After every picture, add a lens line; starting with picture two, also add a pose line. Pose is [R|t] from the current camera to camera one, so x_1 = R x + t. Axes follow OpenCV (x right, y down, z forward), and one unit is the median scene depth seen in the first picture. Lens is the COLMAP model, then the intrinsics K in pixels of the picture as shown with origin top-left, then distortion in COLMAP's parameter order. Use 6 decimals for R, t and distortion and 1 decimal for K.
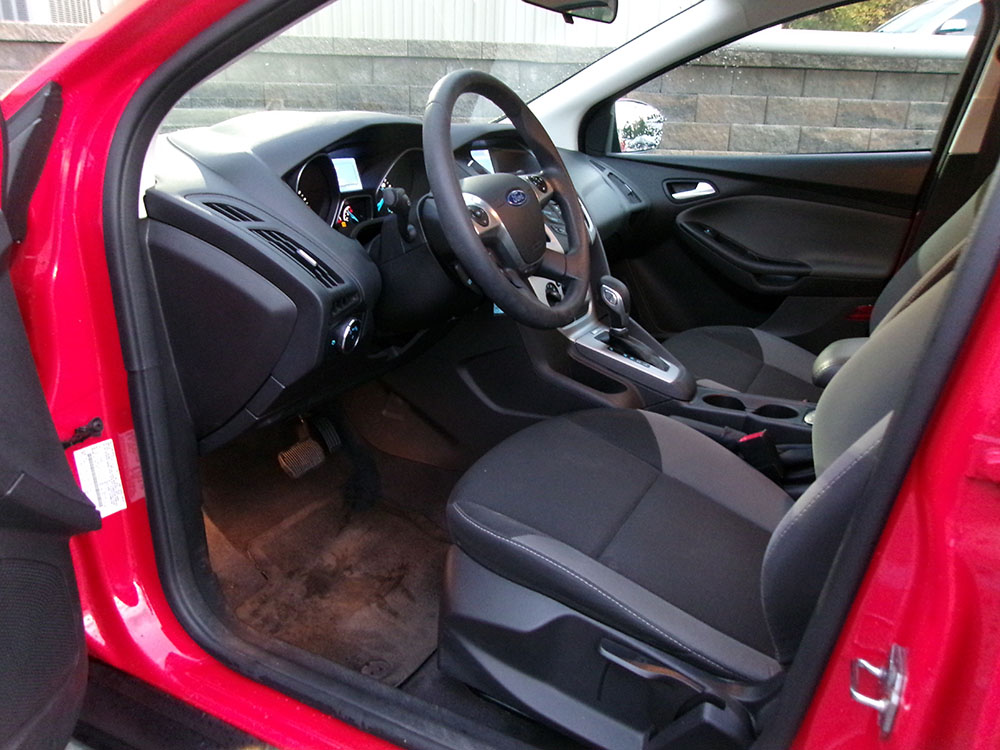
lens RADIAL K [[775.4, 0, 494.3], [0, 775.4, 375.6], [0, 0, 1]] dist [-0.018789, 0.042002]
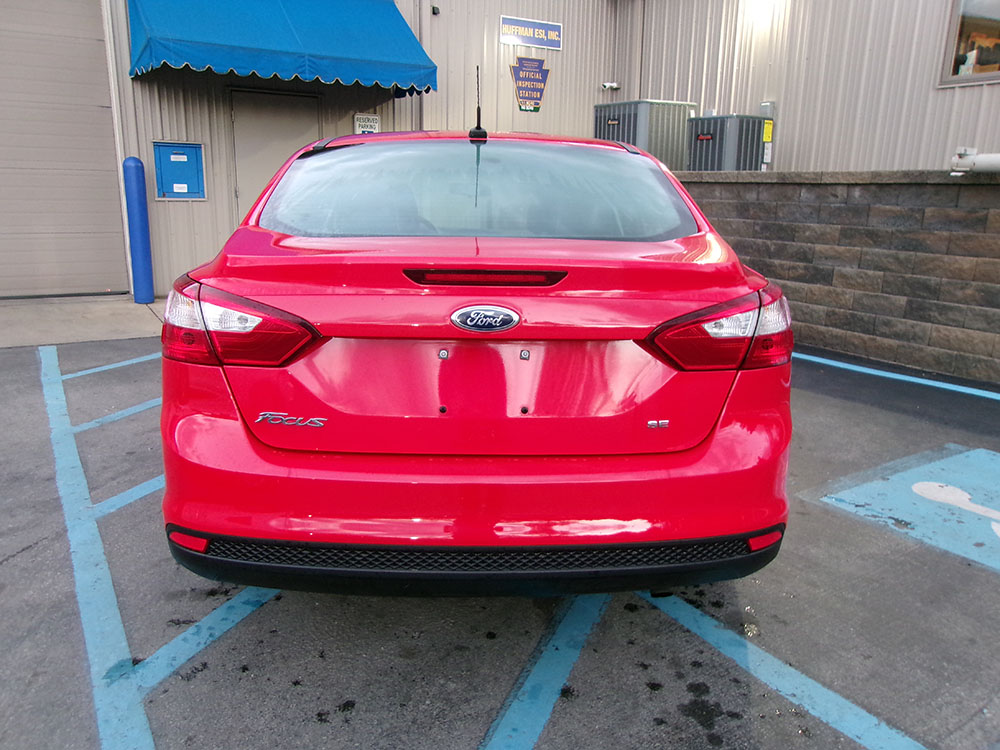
lens RADIAL K [[775.4, 0, 494.3], [0, 775.4, 375.6], [0, 0, 1]] dist [-0.018789, 0.042002]
pose [[0.464733, 0.193491, -0.864051, 0.971724], [-0.331382, 0.942922, 0.032918, 0.062825], [0.821102, 0.271033, 0.502327, -0.081044]]
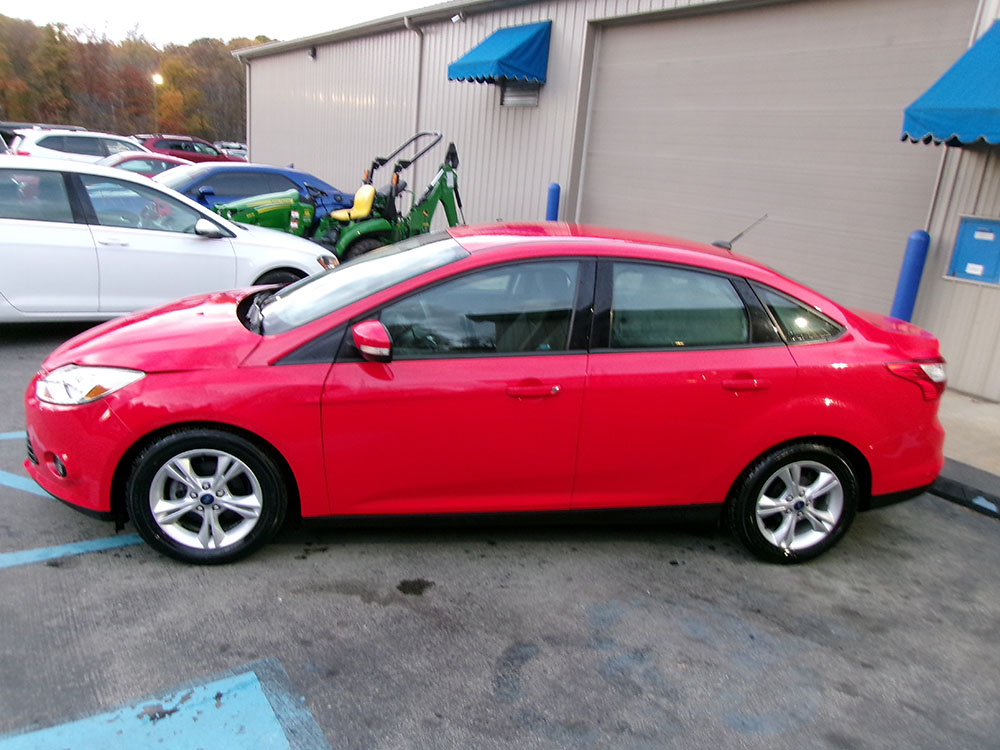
lens RADIAL K [[775.4, 0, 494.3], [0, 775.4, 375.6], [0, 0, 1]] dist [-0.018789, 0.042002]
pose [[-0.871554, 0.030435, -0.489353, 0.617899], [-0.280173, 0.788151, 0.548015, -0.480005], [0.402363, 0.614729, -0.678390, 0.939492]]
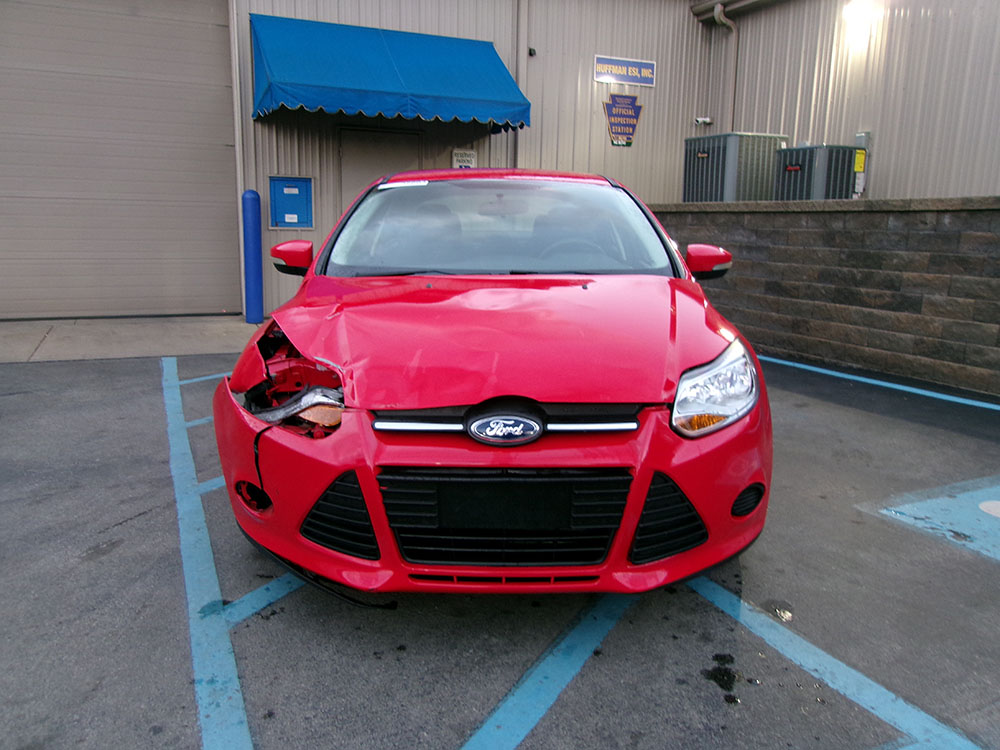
lens RADIAL K [[775.4, 0, 494.3], [0, 775.4, 375.6], [0, 0, 1]] dist [-0.018789, 0.042002]
pose [[0.346891, 0.162403, -0.923738, 1.041231], [-0.354744, 0.934447, 0.031068, 0.082152], [0.868230, 0.316913, 0.381763, -0.070055]]
